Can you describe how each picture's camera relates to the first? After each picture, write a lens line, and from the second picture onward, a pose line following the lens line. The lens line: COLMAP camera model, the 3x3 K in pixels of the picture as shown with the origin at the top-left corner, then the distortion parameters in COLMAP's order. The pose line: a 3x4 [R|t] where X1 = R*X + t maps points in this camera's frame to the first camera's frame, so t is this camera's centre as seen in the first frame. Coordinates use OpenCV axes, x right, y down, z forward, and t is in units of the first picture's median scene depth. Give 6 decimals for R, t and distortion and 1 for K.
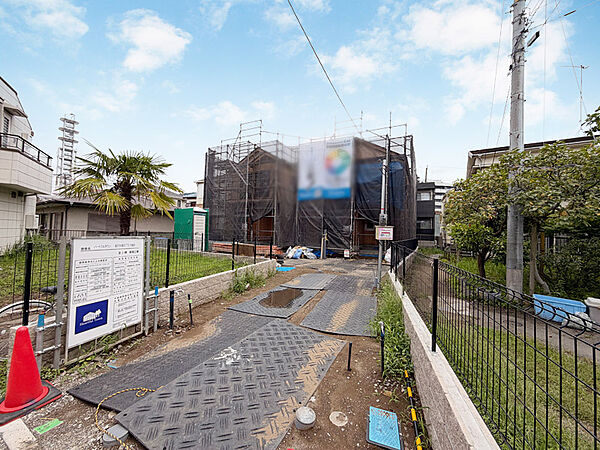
lens RADIAL K [[240.0, 0, 296.4], [0, 240.0, 225.2], [0, 0, 1]] dist [-0.000249, -0.000030]
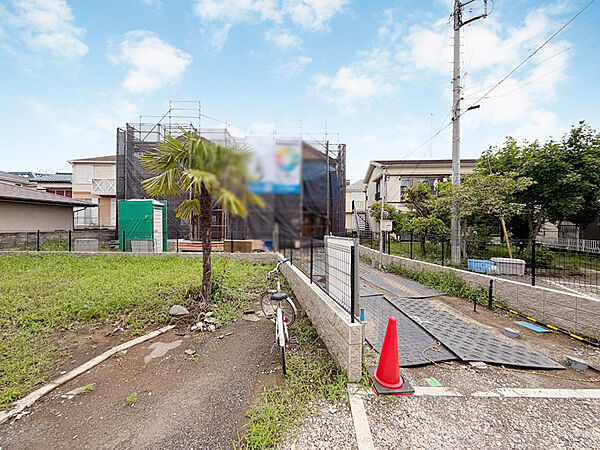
lens RADIAL K [[240.0, 0, 296.4], [0, 240.0, 225.2], [0, 0, 1]] dist [-0.000249, -0.000030]
pose [[0.878952, -0.027182, 0.476135, -0.305279], [0.010293, 0.999223, 0.038045, -0.010802], [-0.476799, -0.028539, 0.878549, 0.030082]]
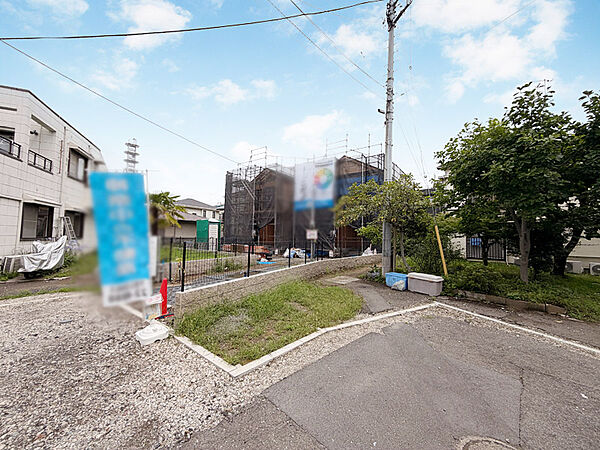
lens RADIAL K [[240.0, 0, 296.4], [0, 240.0, 225.2], [0, 0, 1]] dist [-0.000249, -0.000030]
pose [[0.987623, -0.018533, -0.155749, 0.218110], [0.013974, 0.999443, -0.030320, 0.008545], [0.156224, 0.027769, 0.987331, -0.214923]]
